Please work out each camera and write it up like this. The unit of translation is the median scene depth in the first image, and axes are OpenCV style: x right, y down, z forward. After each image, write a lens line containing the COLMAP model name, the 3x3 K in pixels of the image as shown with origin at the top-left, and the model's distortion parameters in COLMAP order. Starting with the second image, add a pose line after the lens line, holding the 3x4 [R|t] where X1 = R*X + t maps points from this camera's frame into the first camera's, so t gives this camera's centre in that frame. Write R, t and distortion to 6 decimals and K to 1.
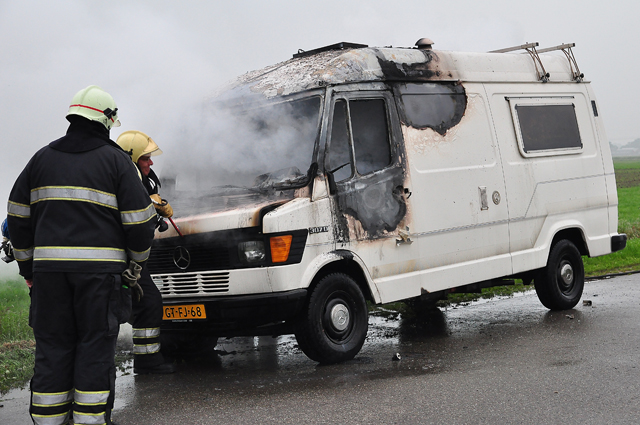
lens RADIAL K [[1182.8, 0, 320.0], [0, 1182.8, 212.5], [0, 0, 1]] dist [0.116237, 0.020571]
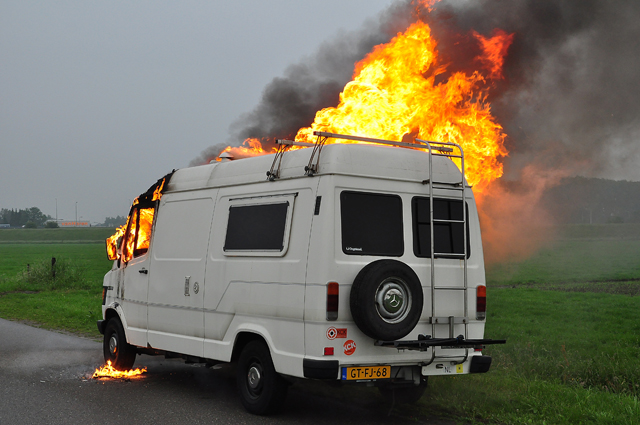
lens RADIAL K [[960.6, 0, 316.9], [0, 960.6, 223.7], [0, 0, 1]] dist [0.116010, -0.019278]
pose [[-0.270212, 0.038914, -0.962014, 1.138334], [-0.010073, 0.999014, 0.043239, -0.131608], [0.962748, 0.021374, -0.269554, 1.512109]]
